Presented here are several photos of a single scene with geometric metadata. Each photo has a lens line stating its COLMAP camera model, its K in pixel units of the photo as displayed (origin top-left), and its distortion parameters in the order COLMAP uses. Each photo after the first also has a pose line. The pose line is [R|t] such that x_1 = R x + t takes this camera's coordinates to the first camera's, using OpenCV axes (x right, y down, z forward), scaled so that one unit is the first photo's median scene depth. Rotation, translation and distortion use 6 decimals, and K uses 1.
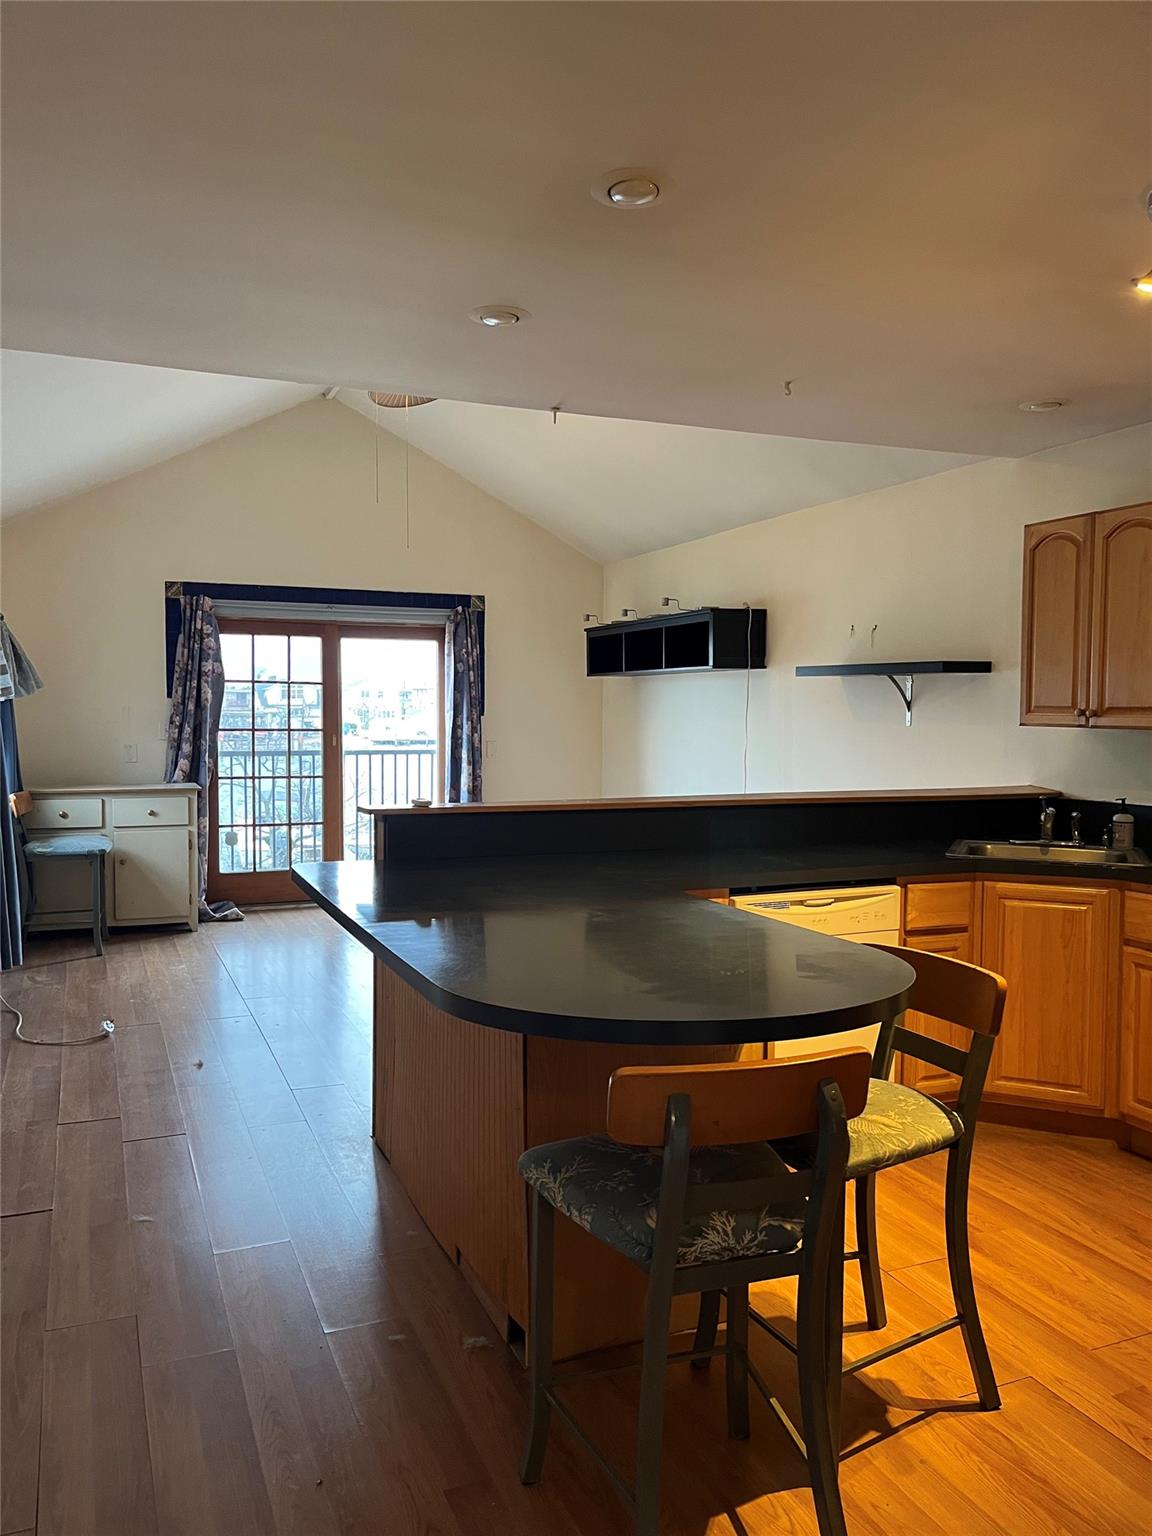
lens RADIAL K [[1158.0, 0, 580.0], [0, 1158.0, 772.0], [0, 0, 1]] dist [0.077479, -0.102799]
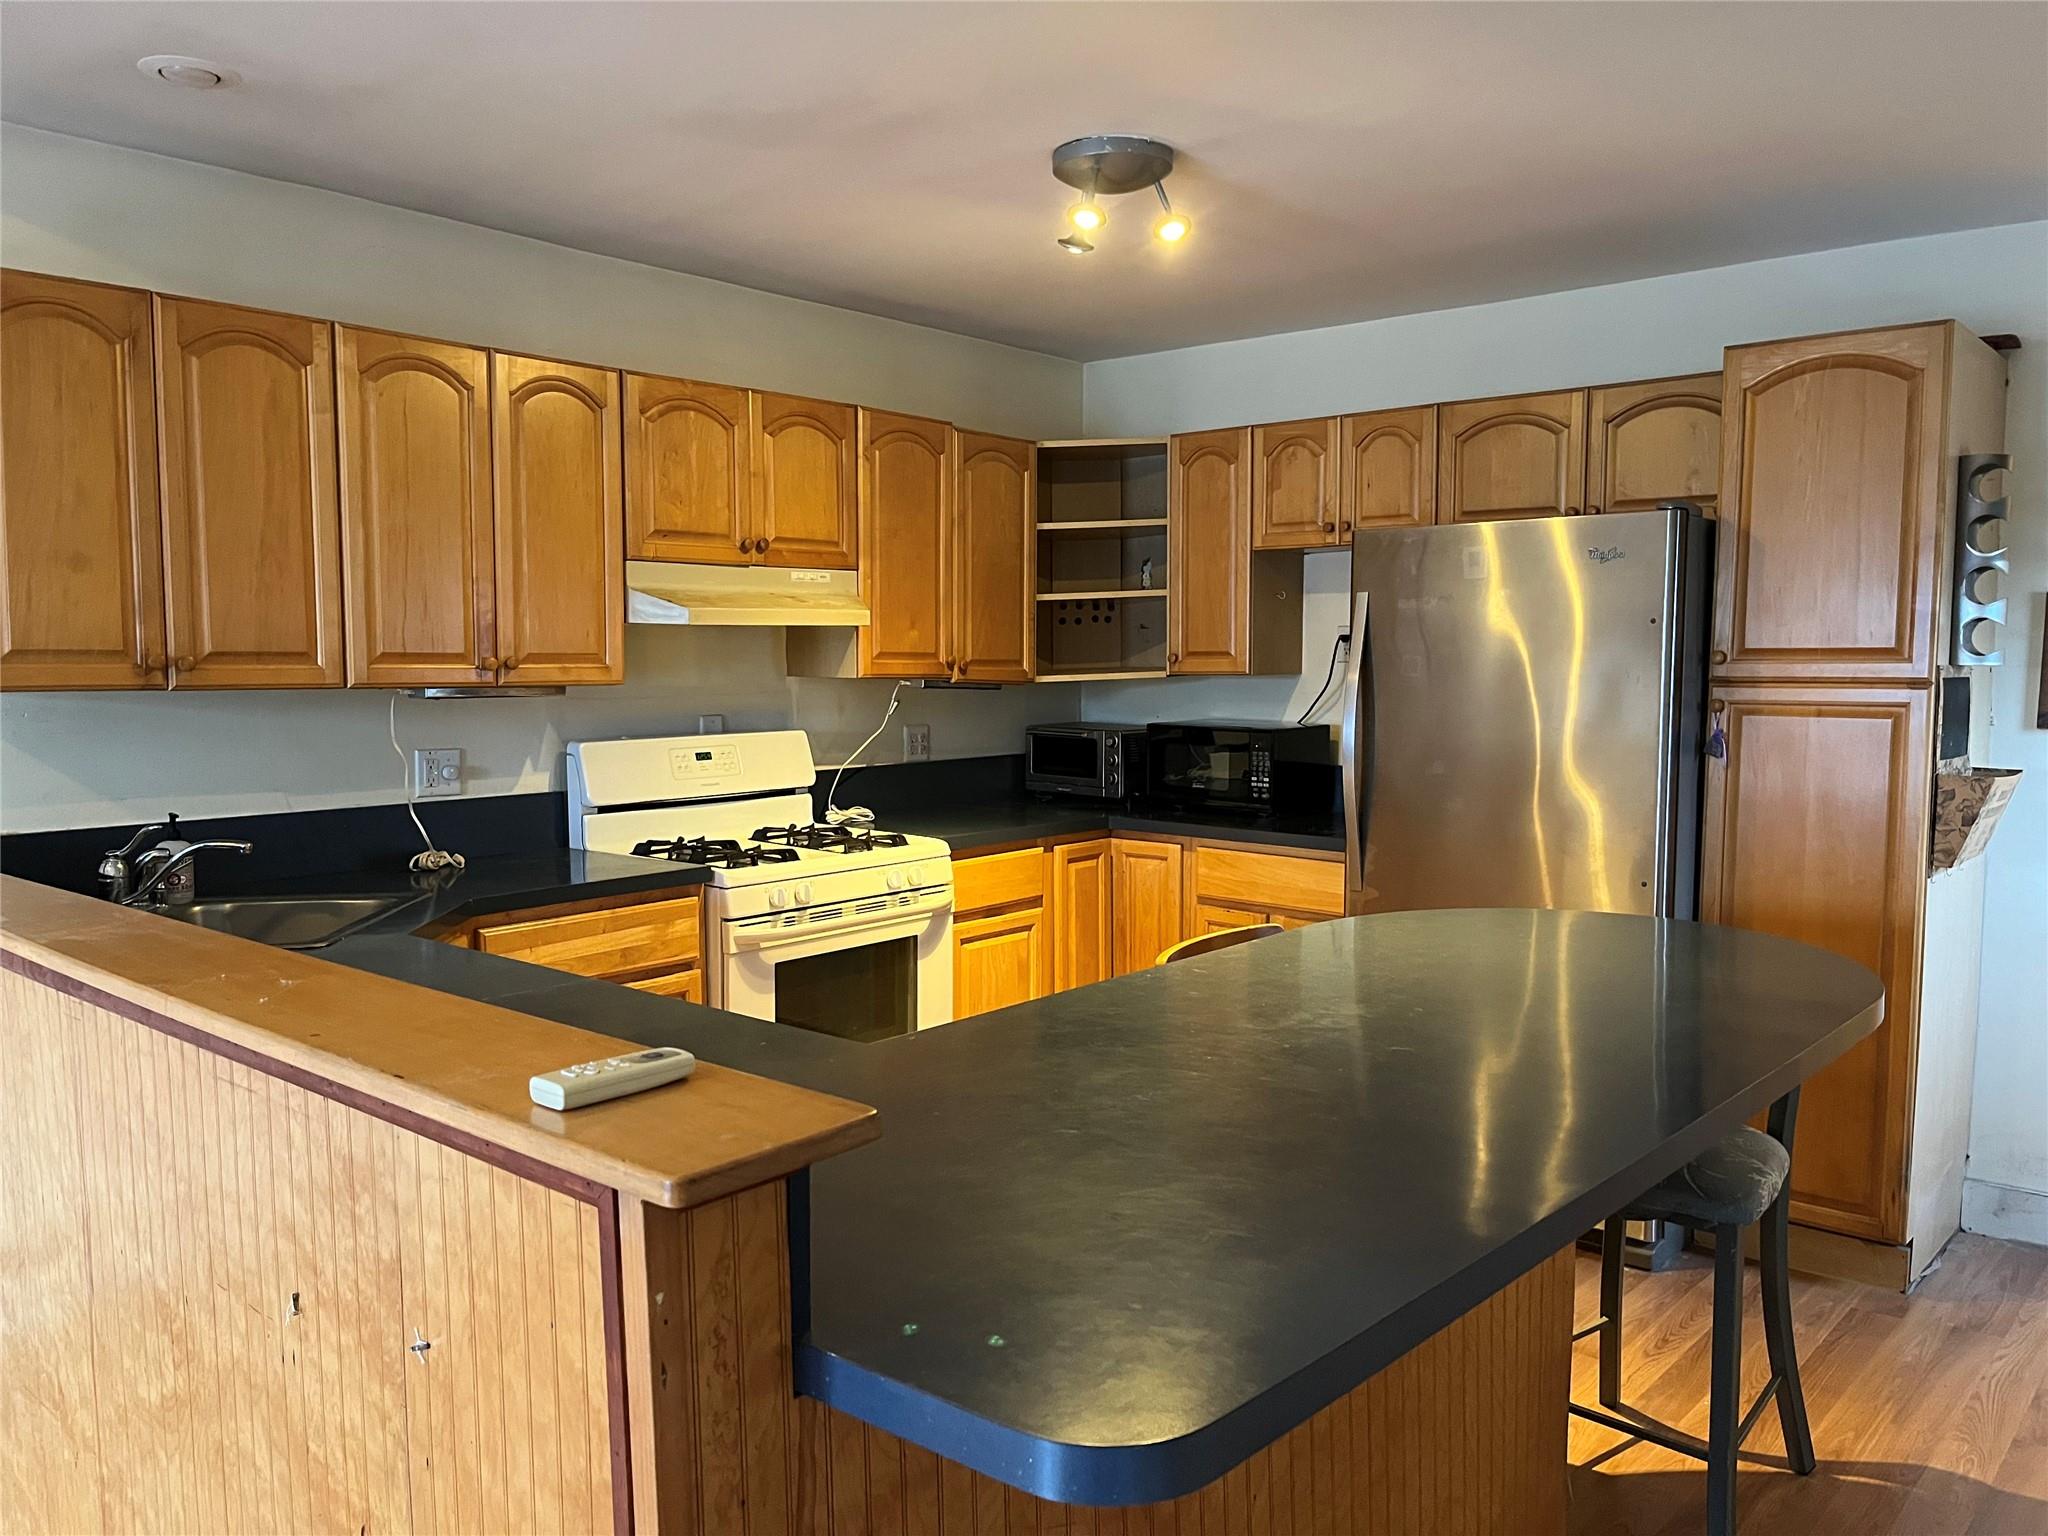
lens RADIAL K [[1549.2, 0, 1028.2], [0, 1549.2, 778.8], [0, 0, 1]] dist [0.080540, -0.102587]
pose [[-0.431205, -0.073983, 0.899216, -0.245314], [0.049989, 0.993143, 0.105683, -0.033114], [-0.900868, 0.090522, -0.424549, 0.585753]]
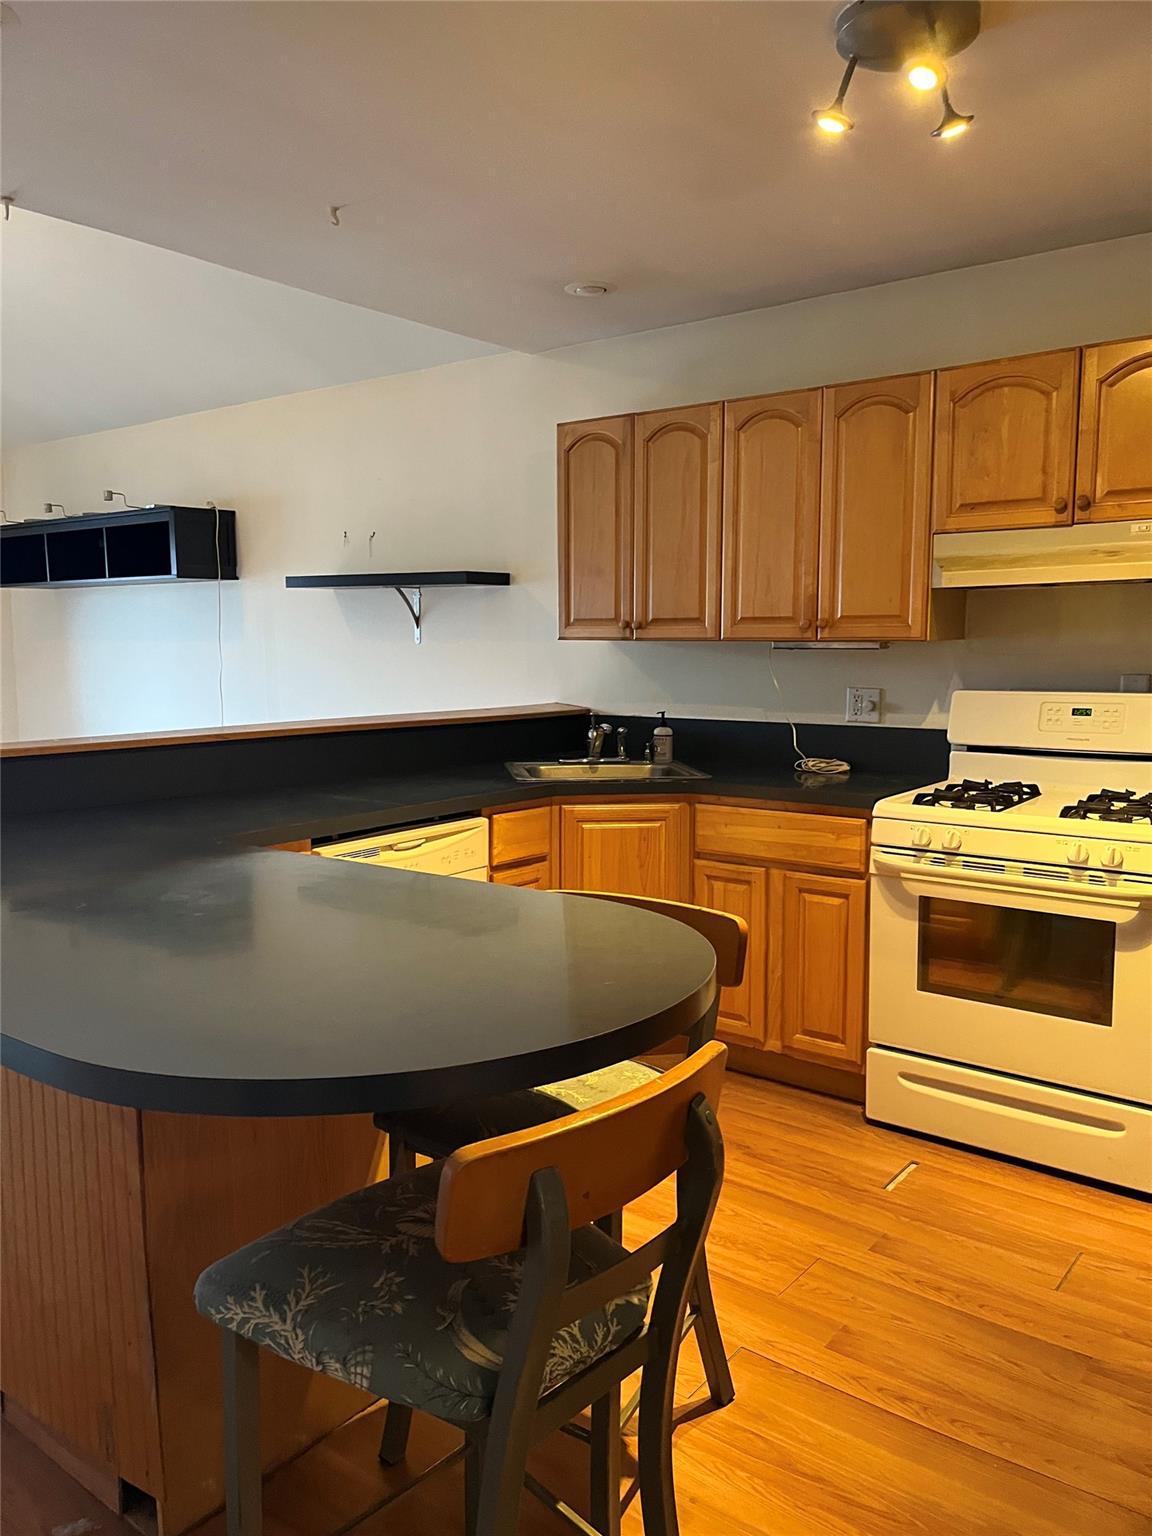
lens RADIAL K [[1161.9, 0, 567.2], [0, 1161.9, 776.2], [0, 0, 1]] dist [0.080540, -0.102587]
pose [[0.877894, -0.062367, 0.474775, -0.049923], [0.031777, 0.996884, 0.072195, 0.002057], [-0.477799, -0.048293, 0.877141, 0.104155]]
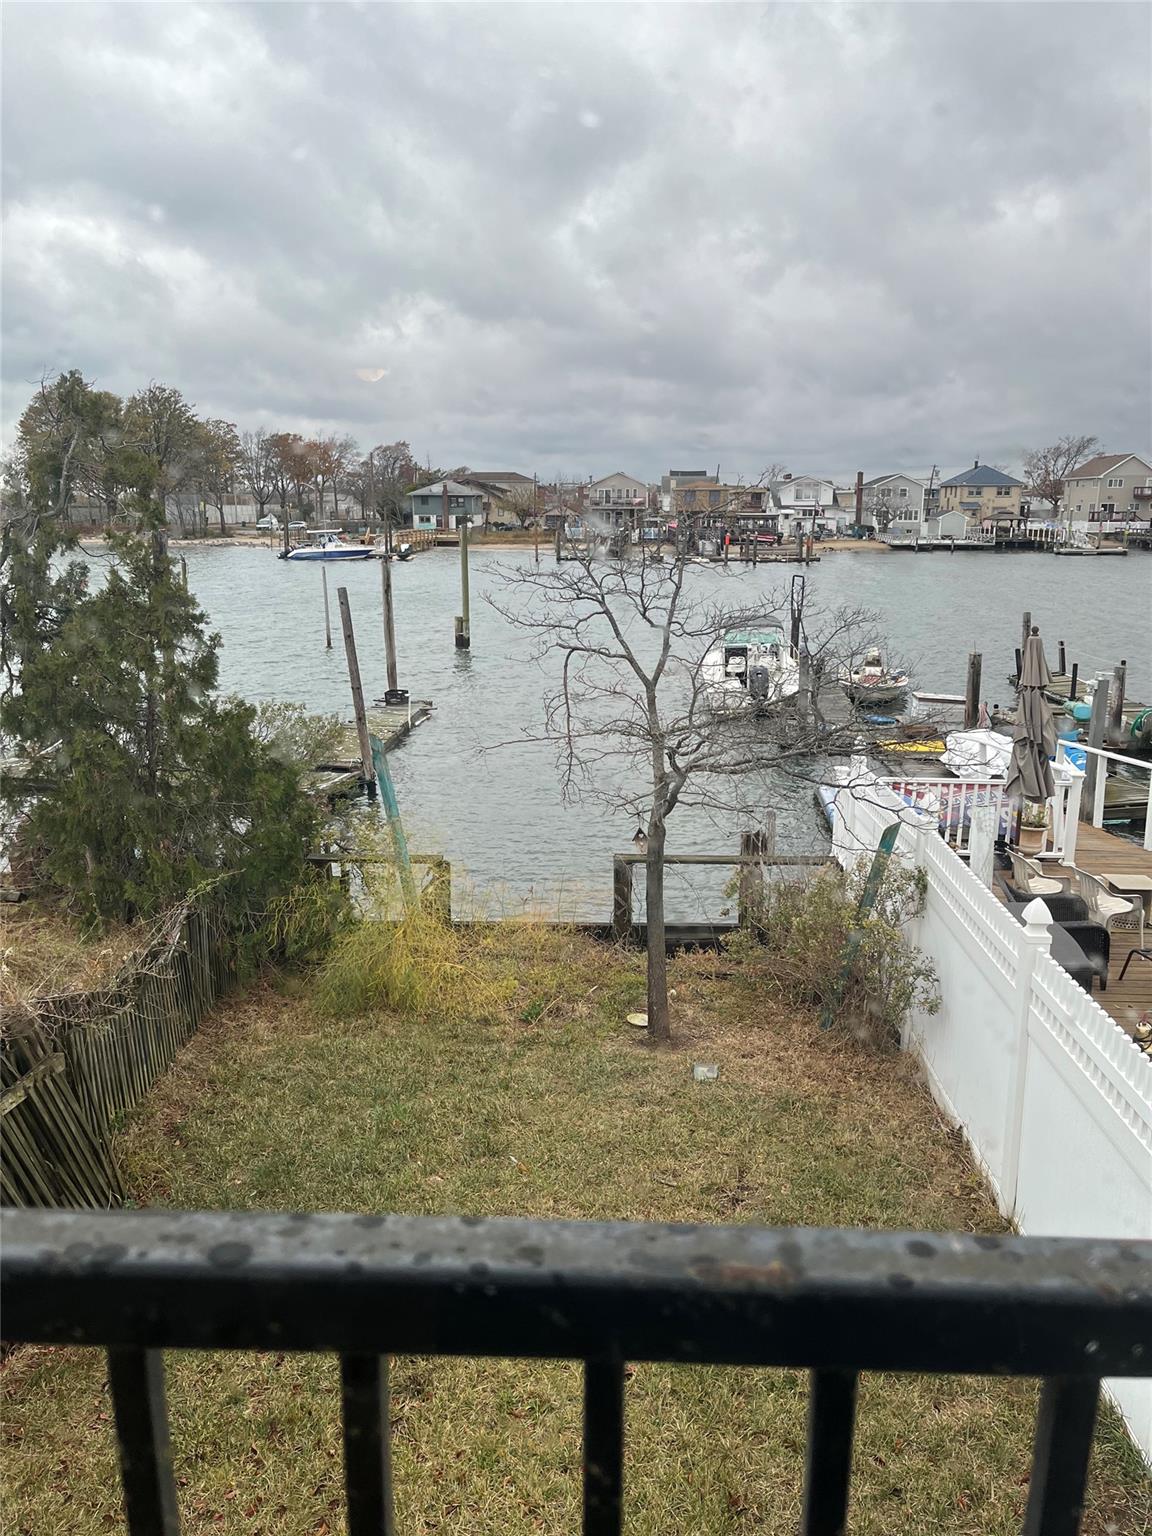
lens RADIAL K [[1158.0, 0, 580.0], [0, 1158.0, 772.0], [0, 0, 1]] dist [0.077479, -0.102799]
pose [[0.907217, 0.091585, -0.410572, -0.174871], [-0.022124, 0.985049, 0.170845, -0.061734], [0.420081, -0.145910, 0.895680, 1.185796]]
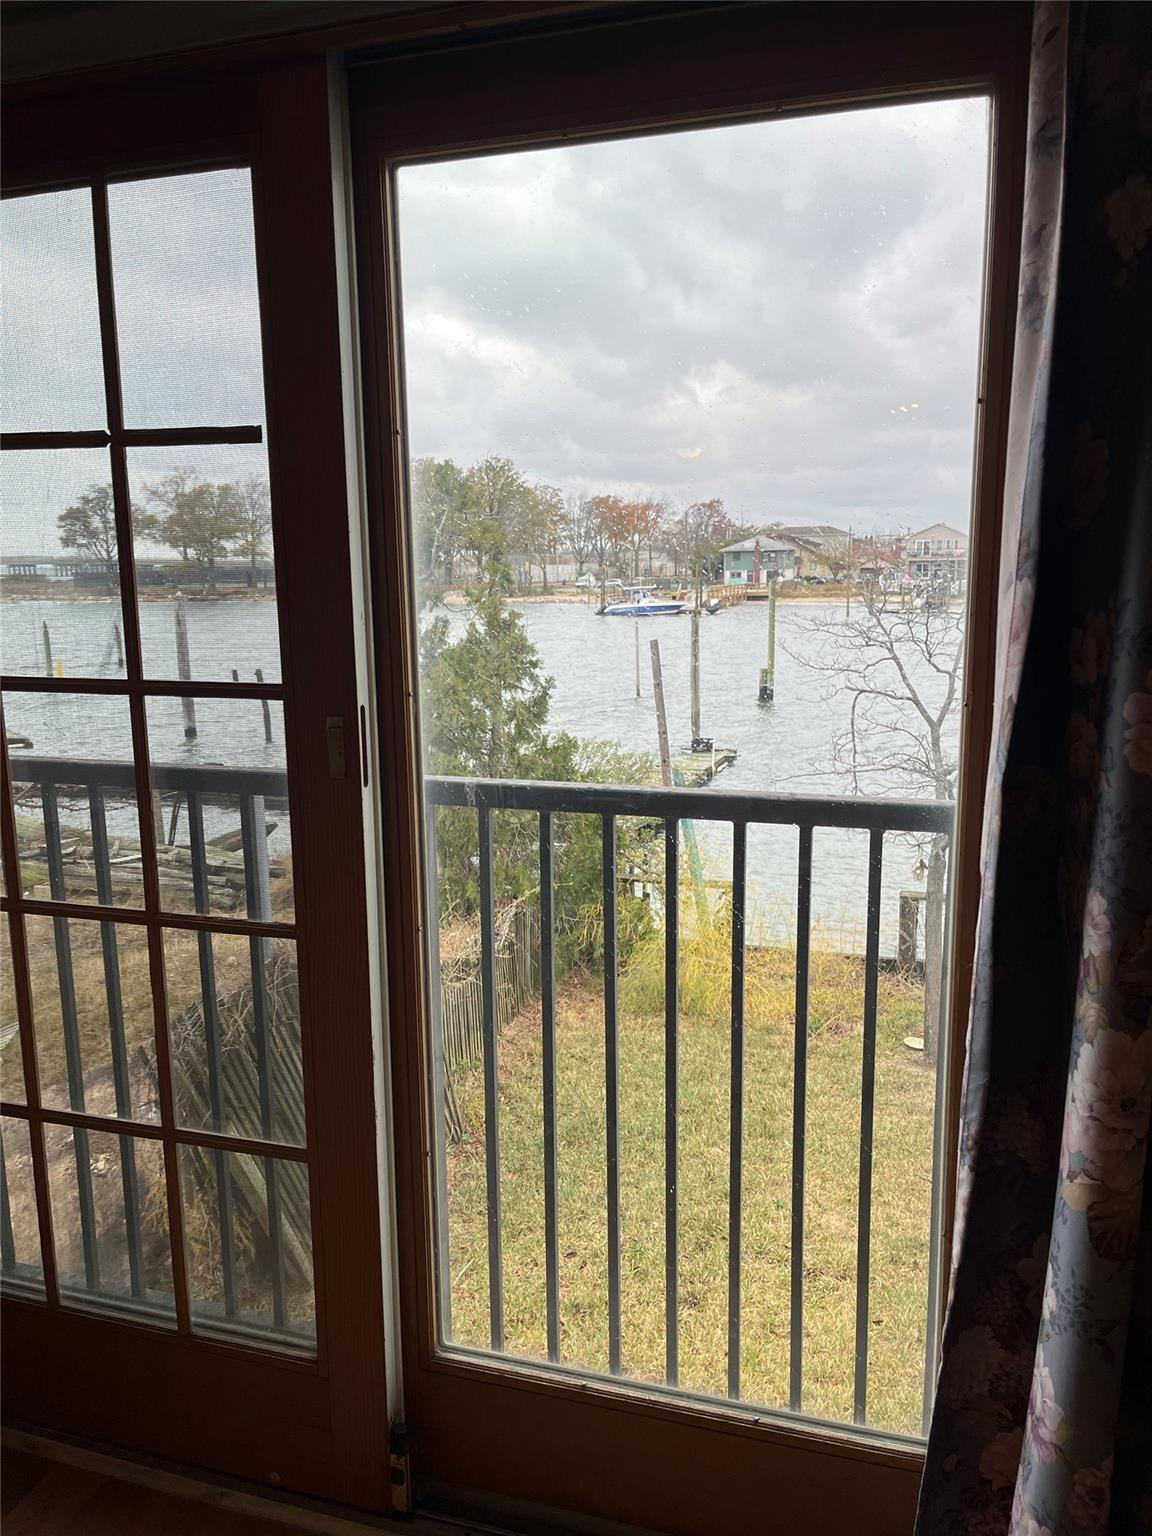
lens RADIAL K [[1161.9, 0, 567.2], [0, 1161.9, 776.2], [0, 0, 1]] dist [0.080540, -0.102587]
pose [[0.761214, 0.102354, -0.640372, -0.076105], [-0.020221, 0.990732, 0.134316, -0.057568], [0.648185, -0.089294, 0.756229, 1.043352]]
